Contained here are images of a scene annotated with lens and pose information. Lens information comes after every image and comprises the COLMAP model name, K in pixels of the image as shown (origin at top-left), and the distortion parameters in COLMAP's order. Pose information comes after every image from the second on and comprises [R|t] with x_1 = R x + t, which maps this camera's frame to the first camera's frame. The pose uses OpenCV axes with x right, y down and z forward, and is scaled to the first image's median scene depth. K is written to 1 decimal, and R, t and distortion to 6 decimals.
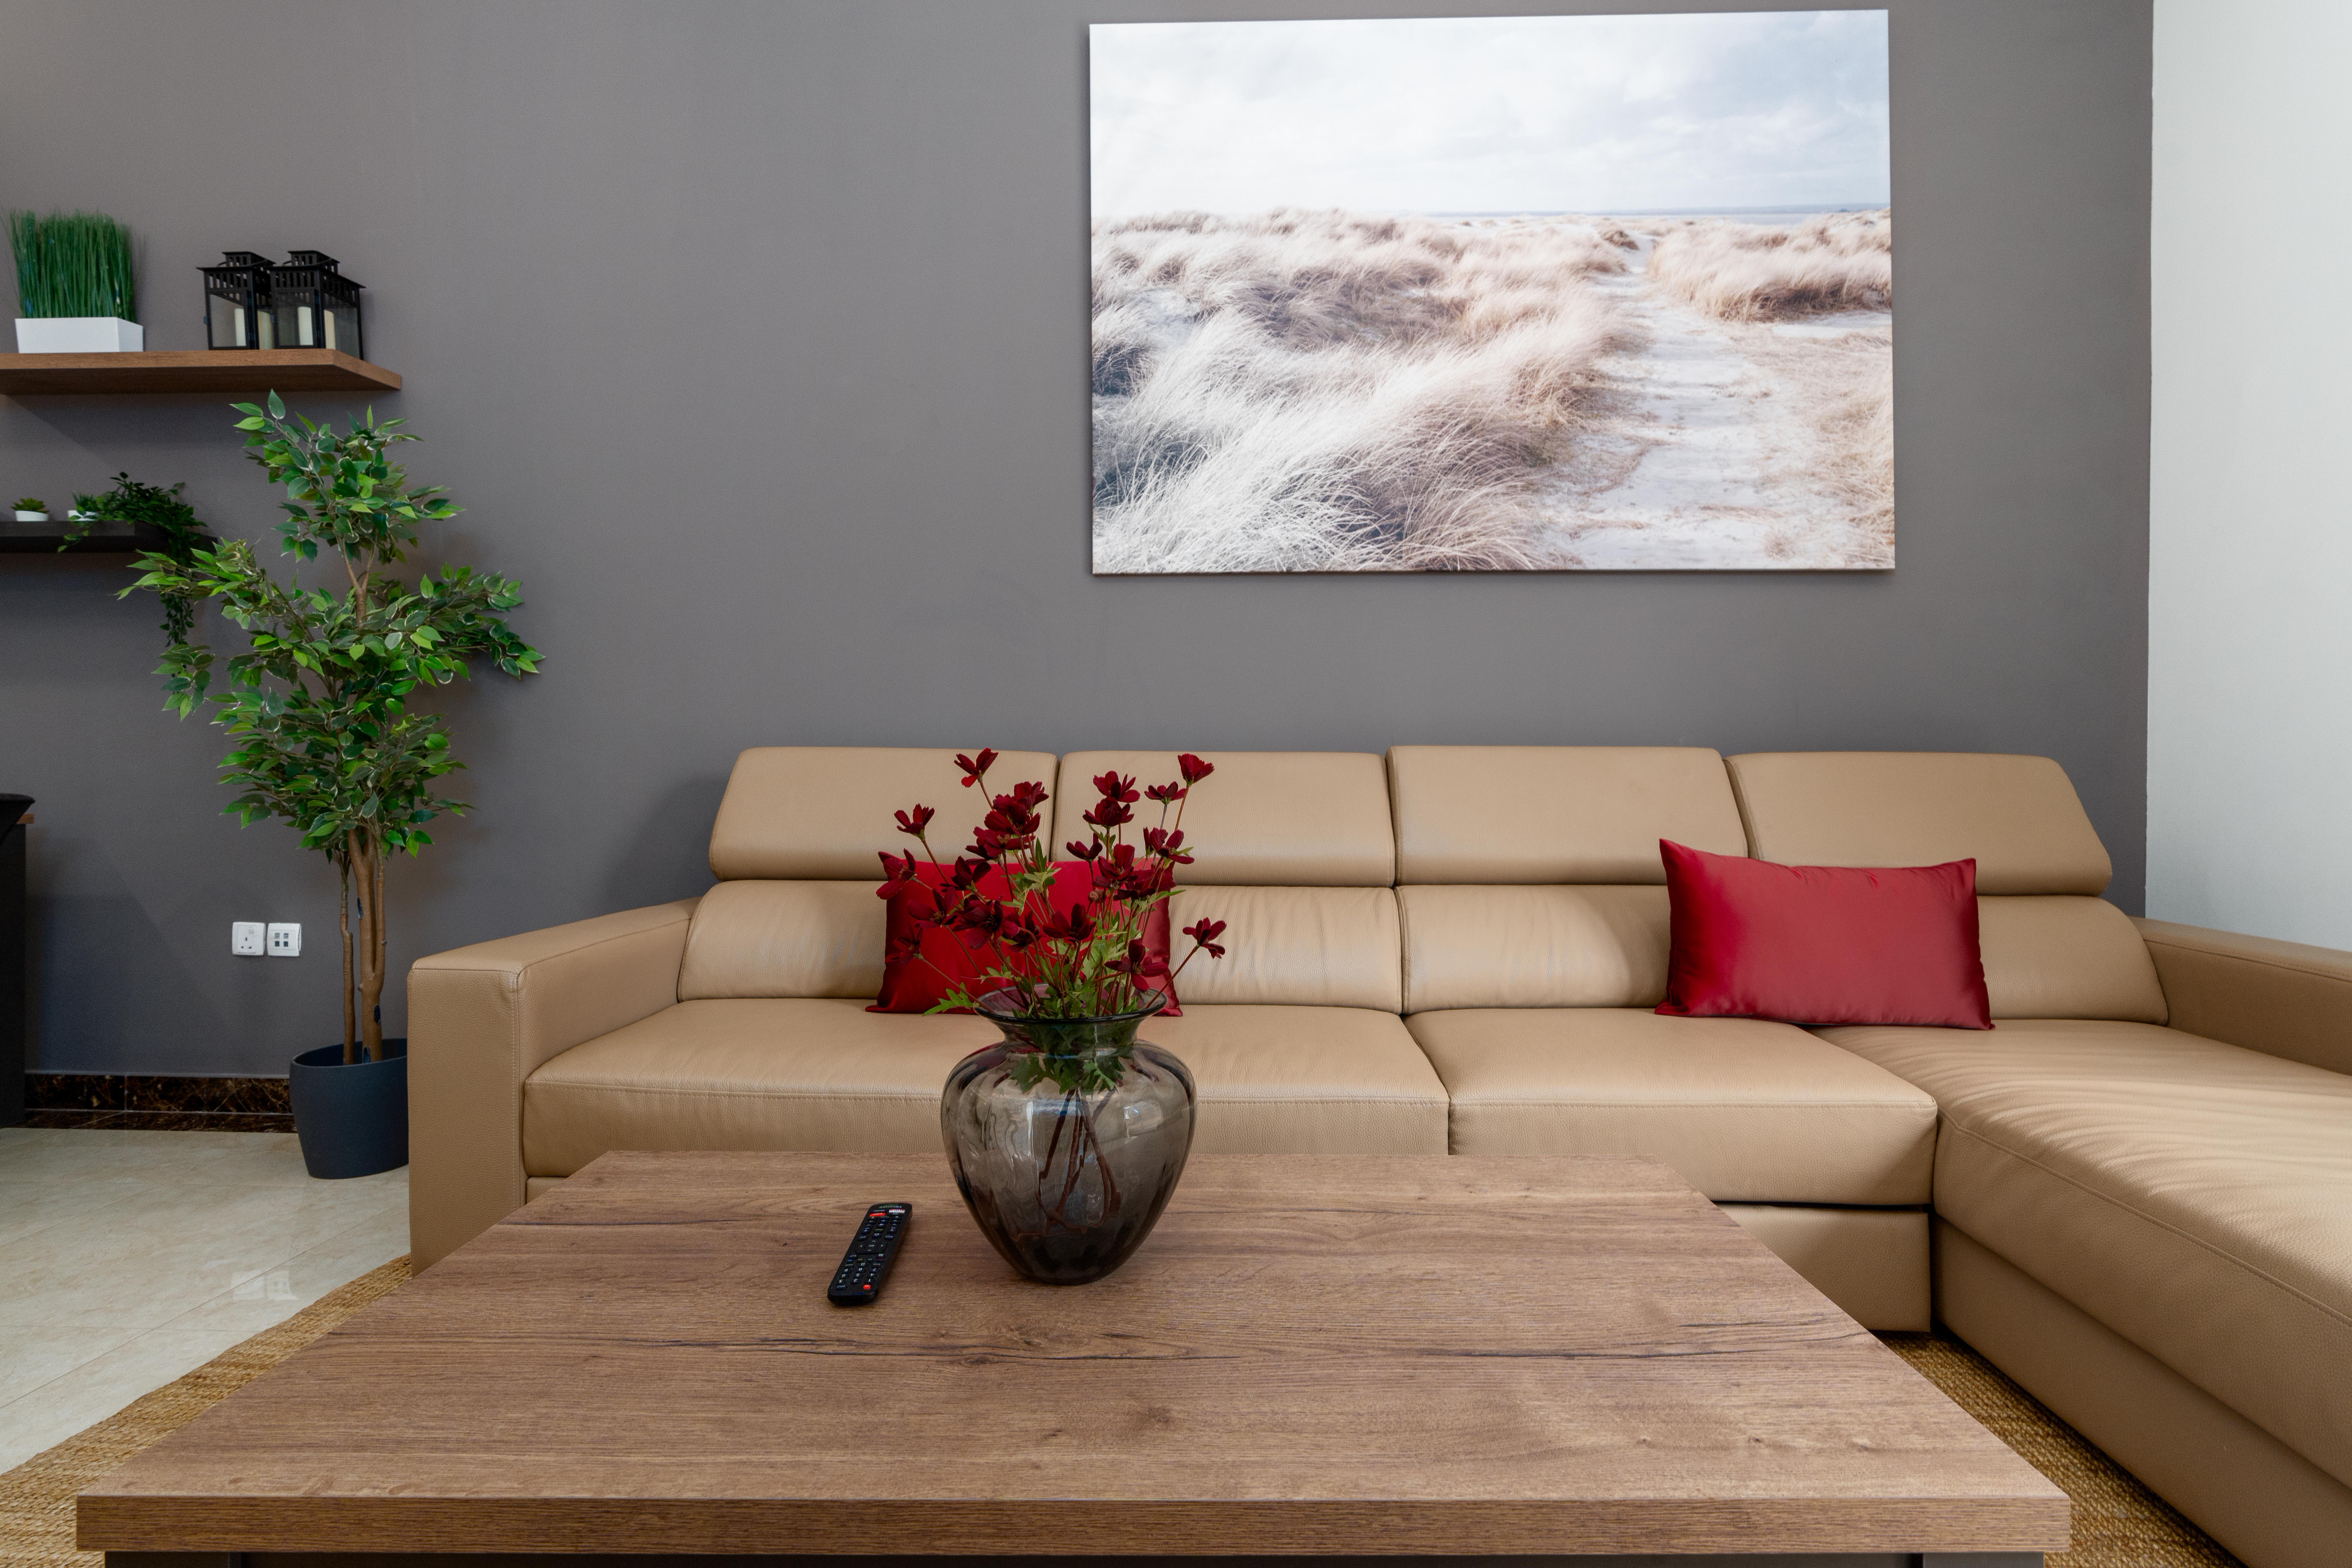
lens RADIAL K [[1079.9, 0, 1182.7], [0, 1079.9, 779.2], [0, 0, 1]] dist [-0.001220, 0.000721]
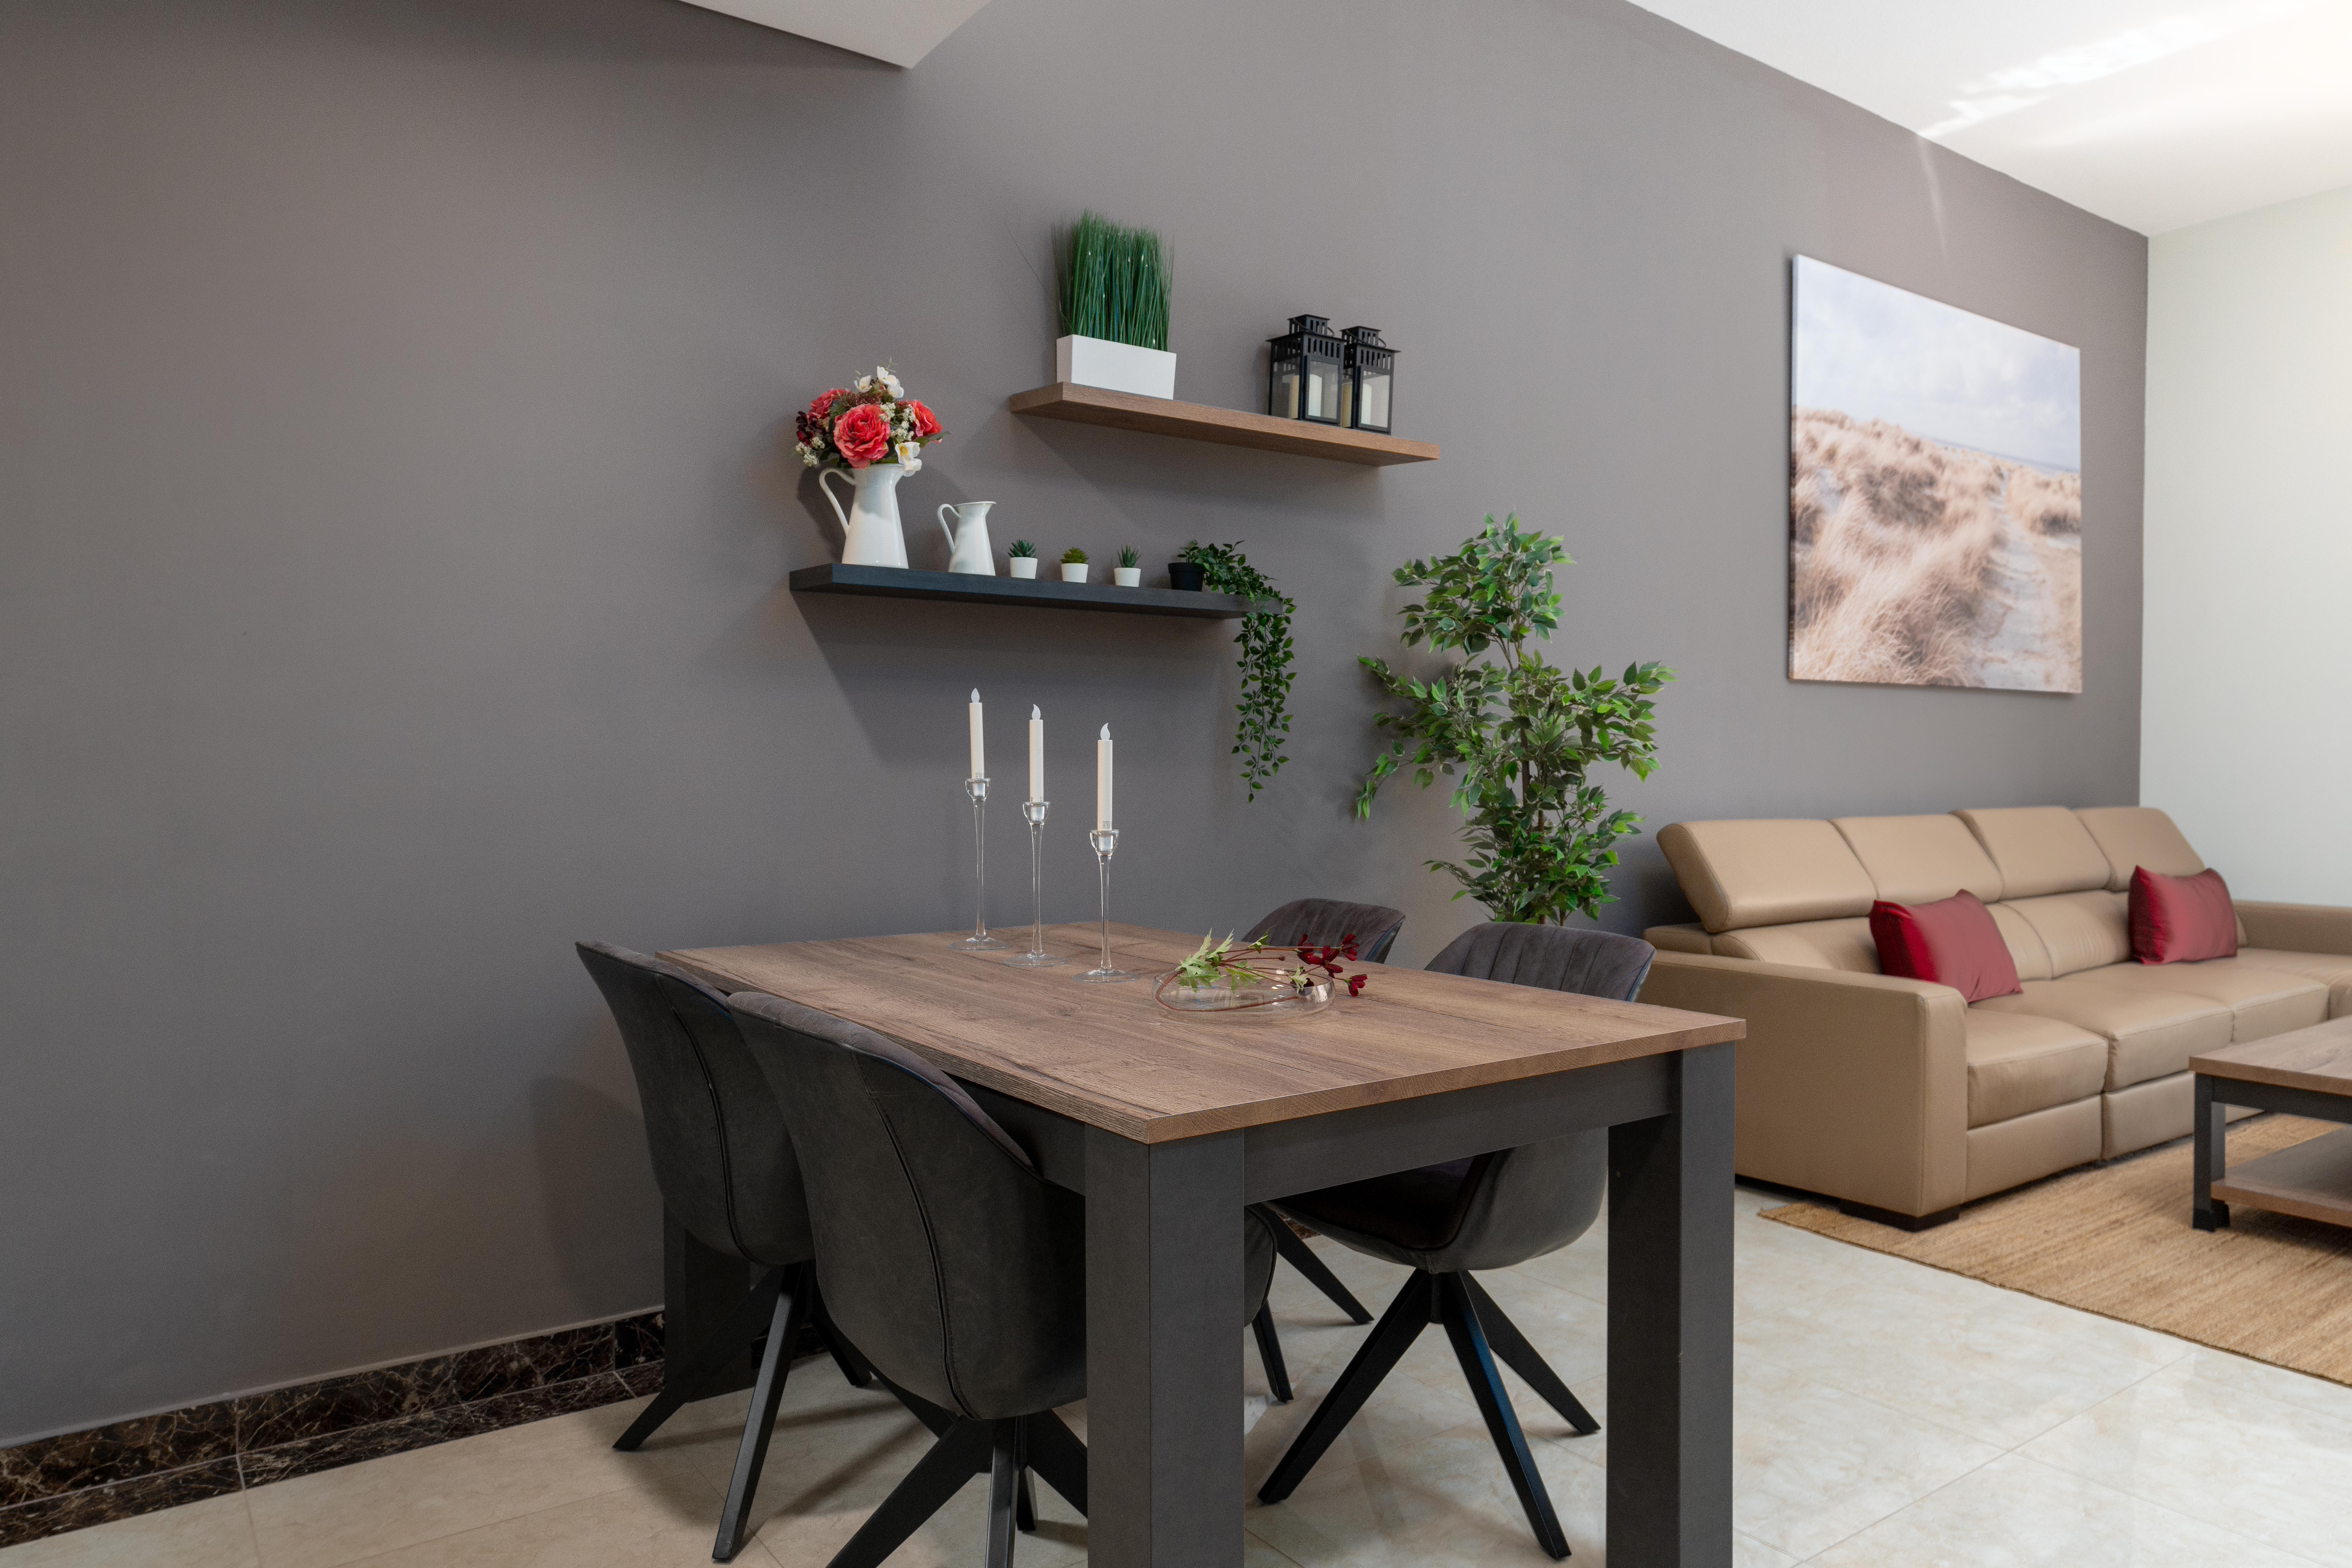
lens RADIAL K [[1501.7, 0, 1176.0], [0, 1501.7, 784.0], [0, 0, 1]] dist [0.032225, 0.000932]
pose [[0.791773, -0.009932, 0.610735, -1.800668], [0.009008, 0.999949, 0.004584, -0.080545], [-0.610749, 0.001872, 0.791822, 0.016843]]
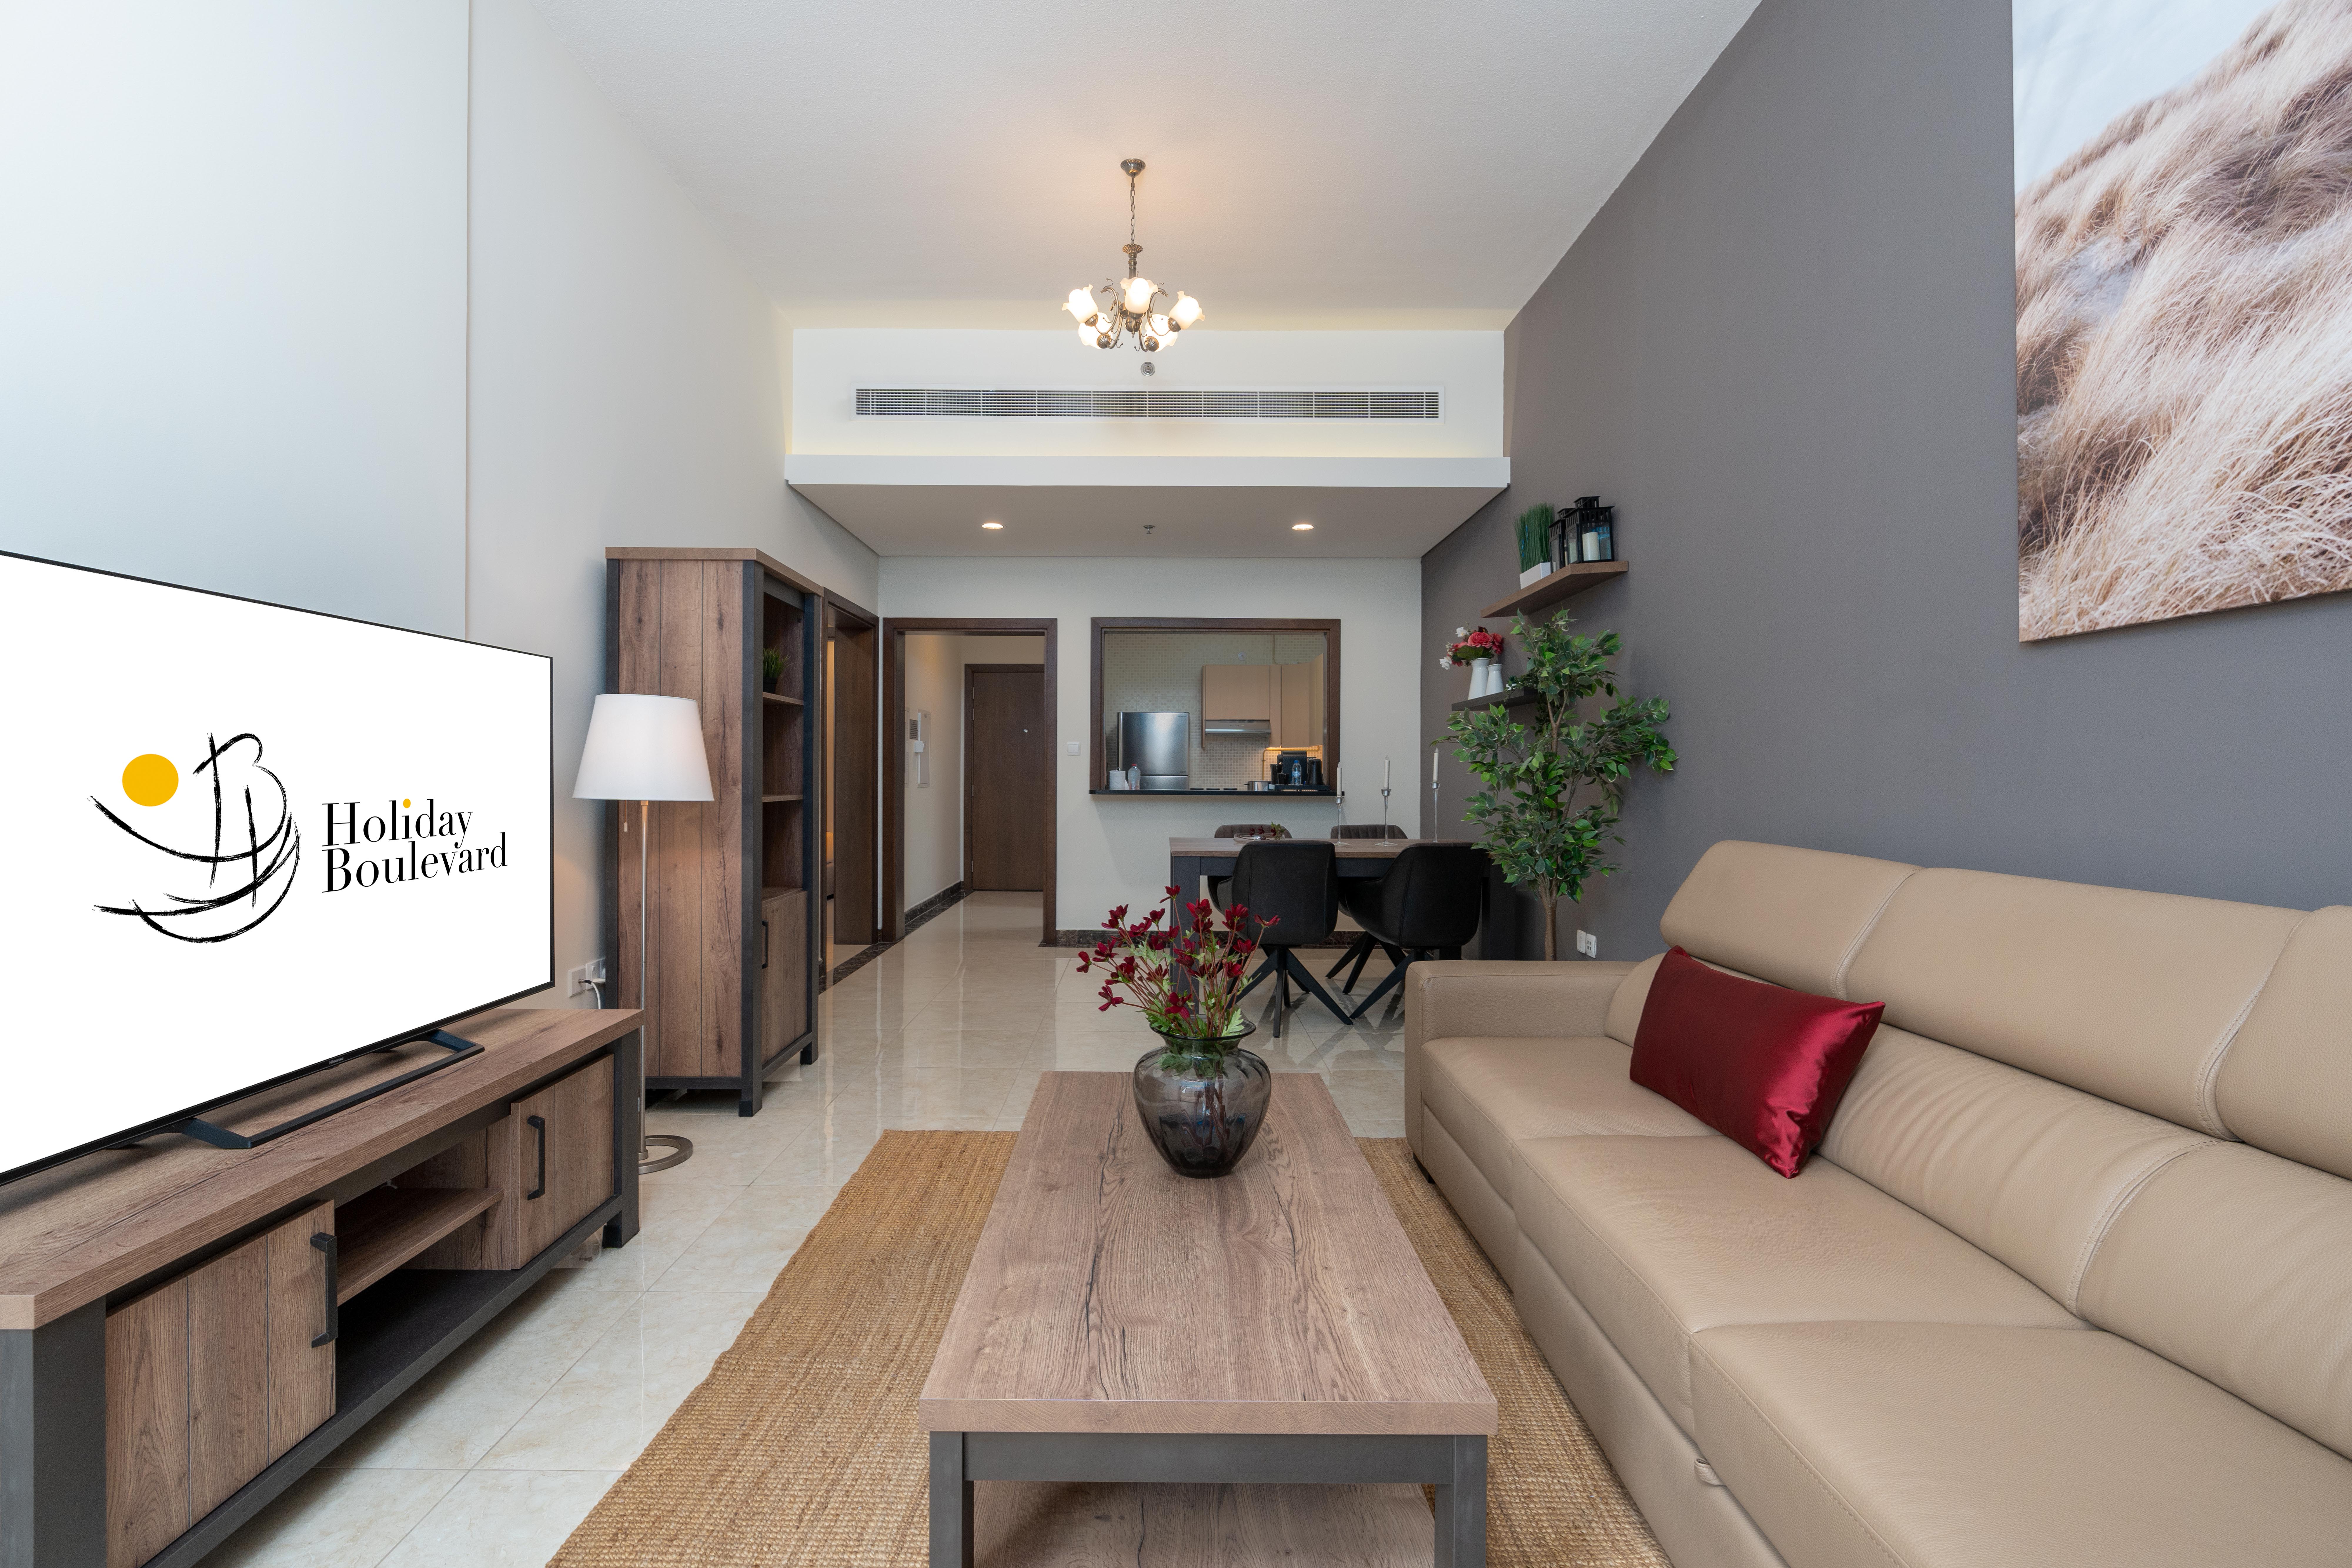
lens RADIAL K [[1074.8, 0, 1170.1], [0, 1074.8, 782.2], [0, 0, 1]] dist [-0.013815, 0.006276]
pose [[0.045449, 0.004336, -0.998957, 0.677953], [-0.006329, 0.999972, 0.004052, -0.087864], [0.998947, 0.006138, 0.045475, 0.346972]]
